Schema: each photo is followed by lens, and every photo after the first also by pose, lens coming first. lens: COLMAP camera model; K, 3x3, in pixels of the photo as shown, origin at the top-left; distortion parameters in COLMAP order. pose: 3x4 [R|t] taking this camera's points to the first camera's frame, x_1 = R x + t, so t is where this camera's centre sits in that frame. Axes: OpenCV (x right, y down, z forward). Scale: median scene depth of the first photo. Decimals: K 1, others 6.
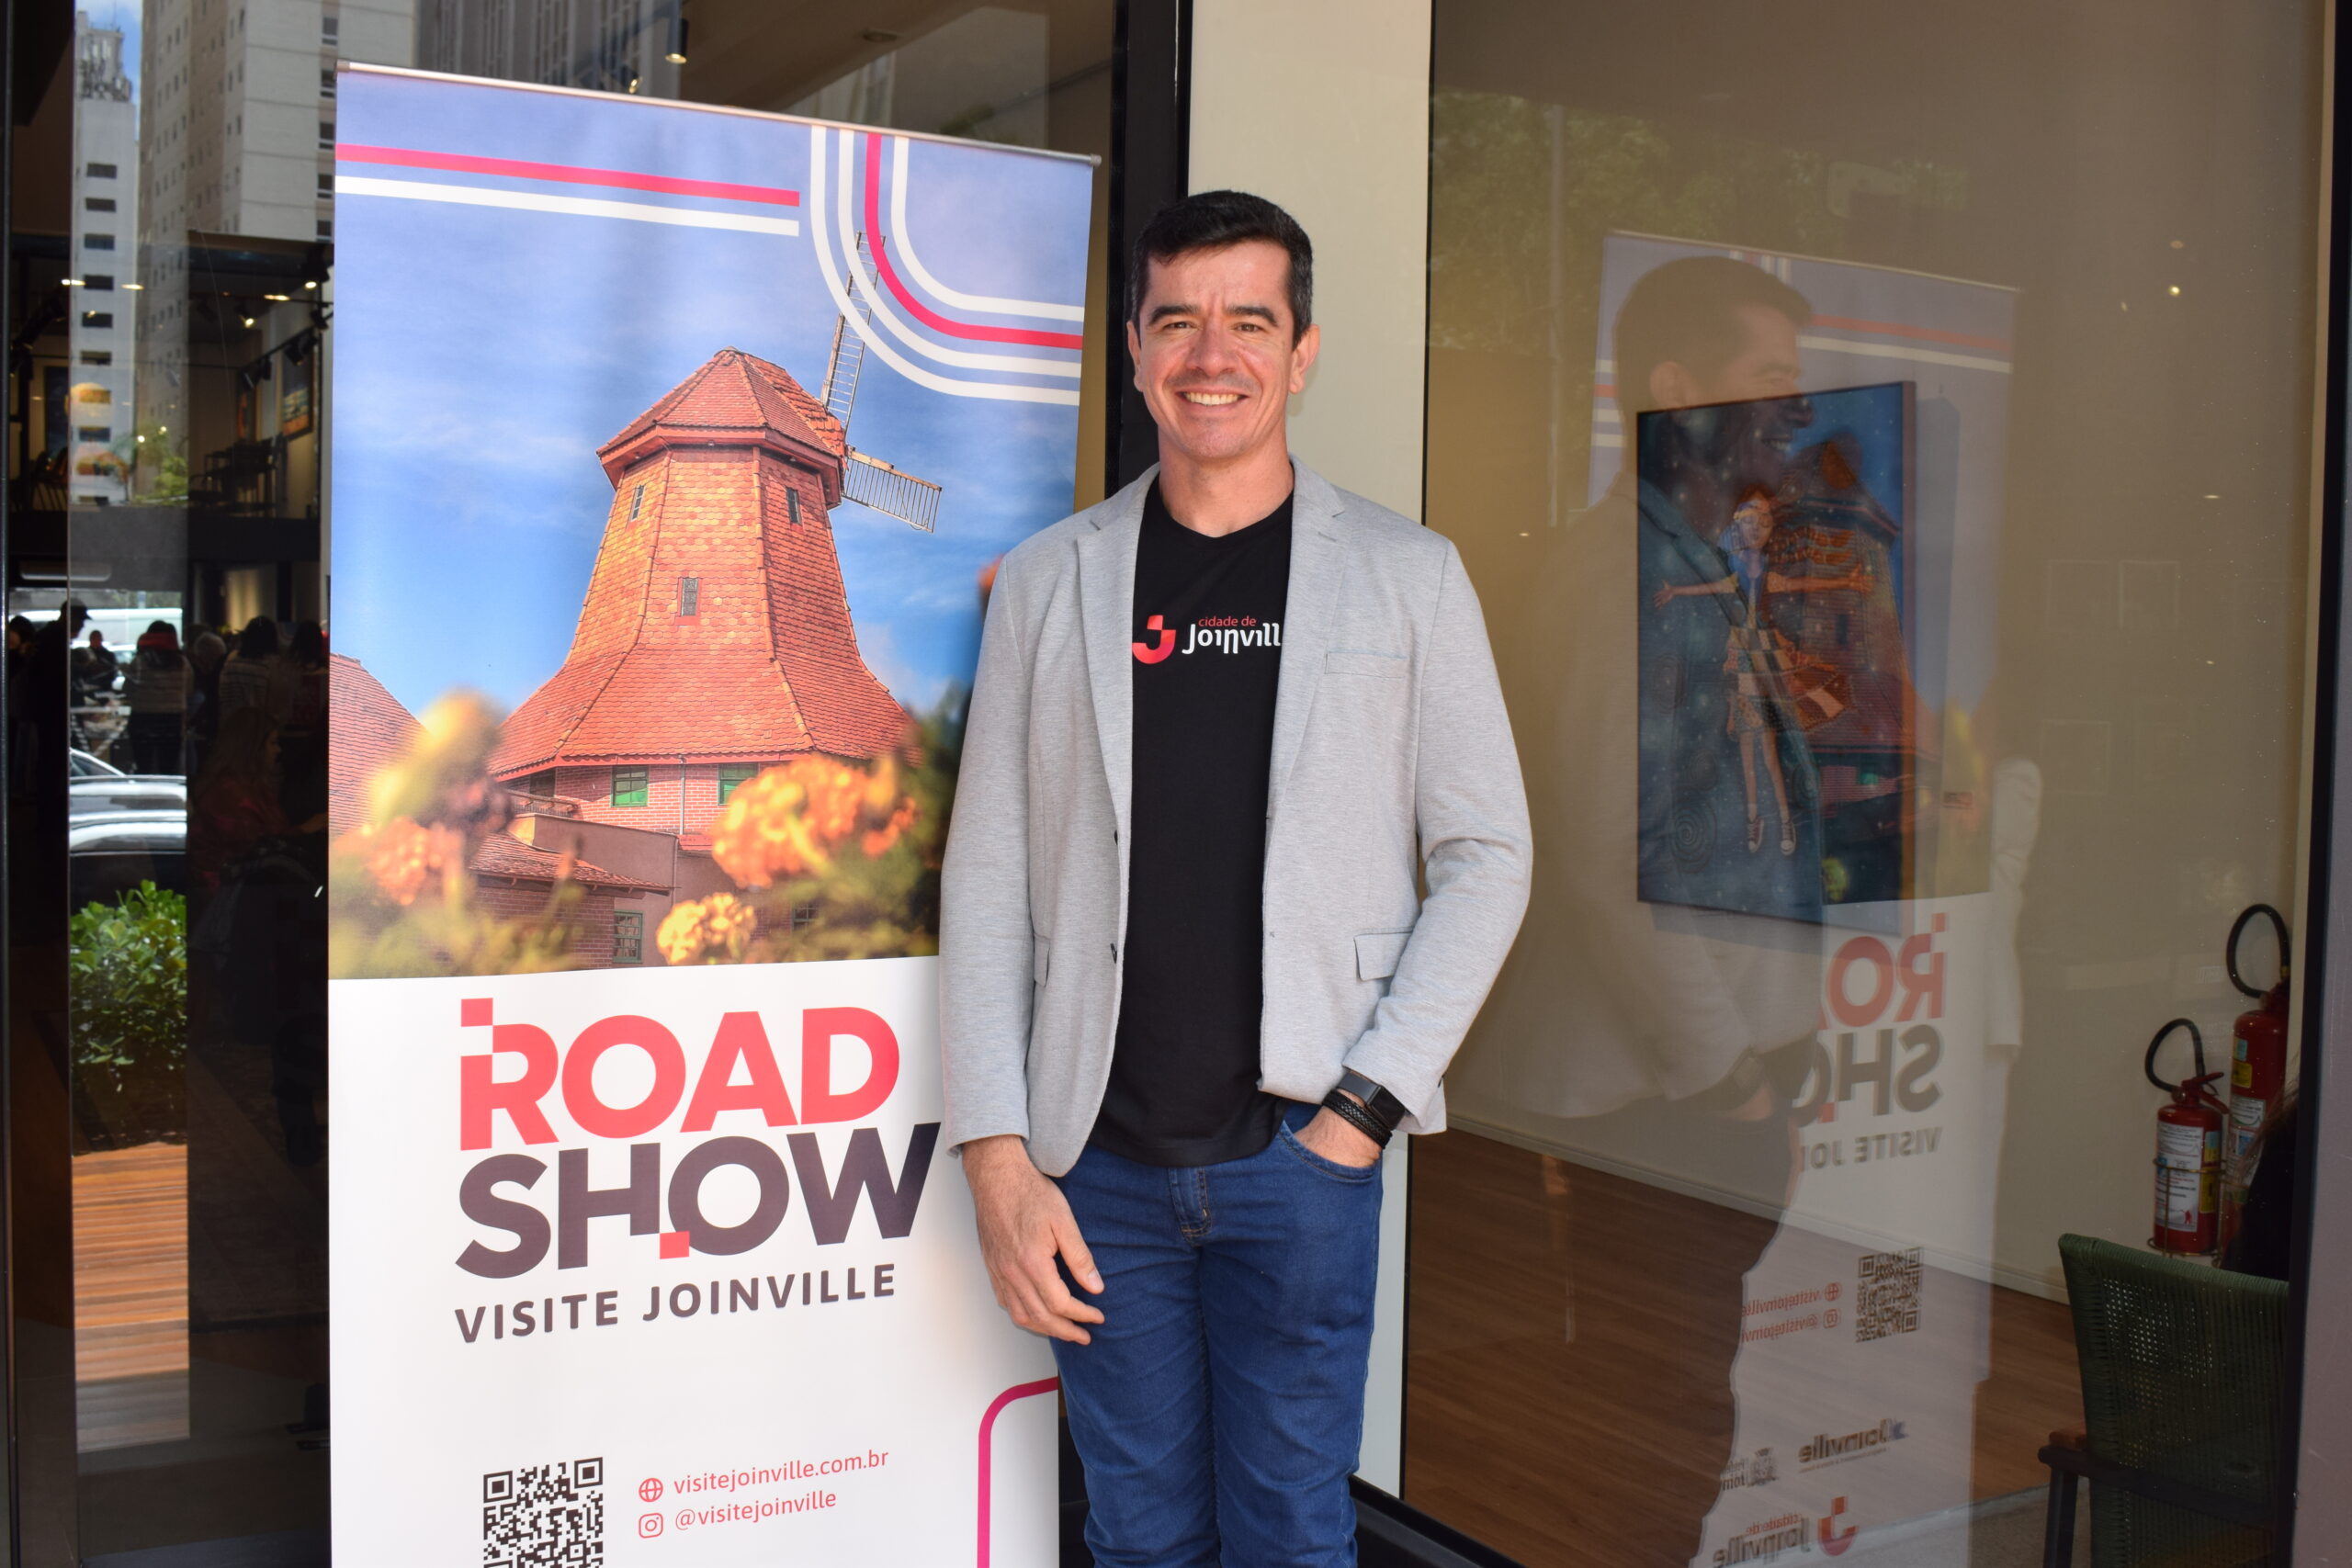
lens RADIAL K [[2537.7, 0, 1176.0], [0, 2537.7, 784.0], [0, 0, 1]] dist [-0.029241, -0.000636]
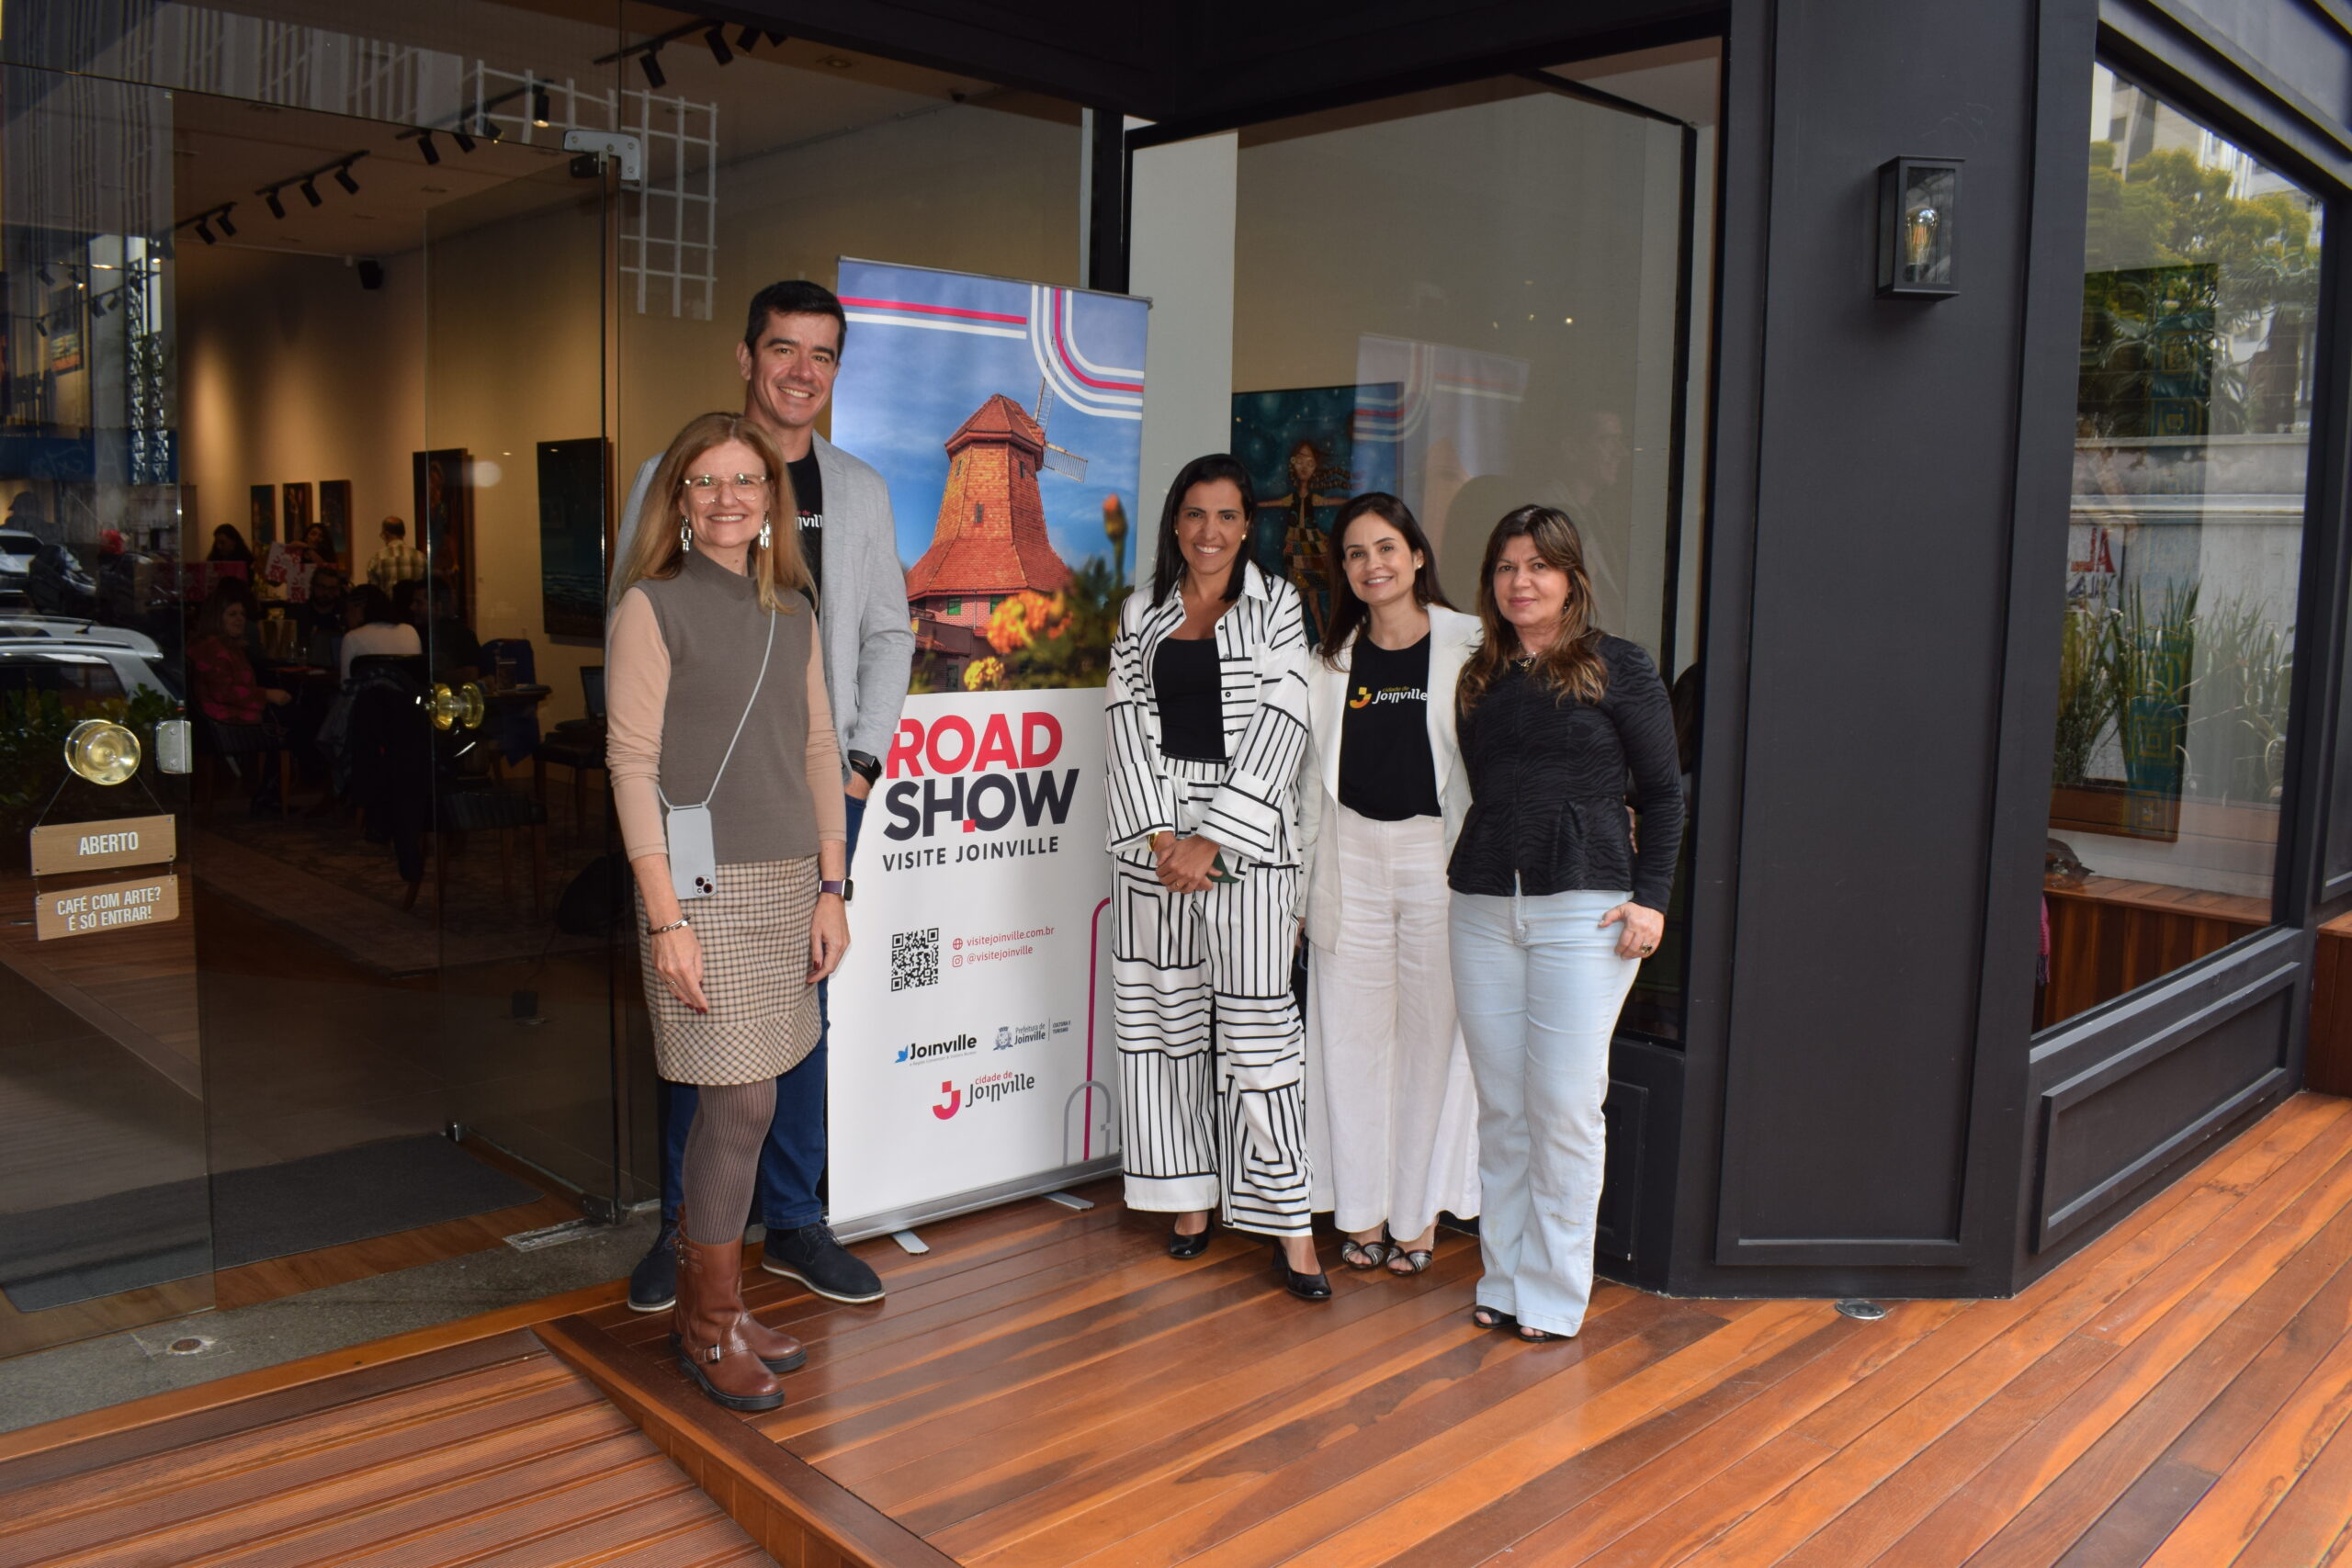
lens RADIAL K [[1854.8, 0, 1176.0], [0, 1854.8, 784.0], [0, 0, 1]] dist [-0.005705, -0.003576]
pose [[0.974898, -0.029922, 0.220633, -0.369703], [0.012935, 0.996866, 0.078039, 0.030278], [-0.222277, -0.073227, 0.972230, -0.526623]]
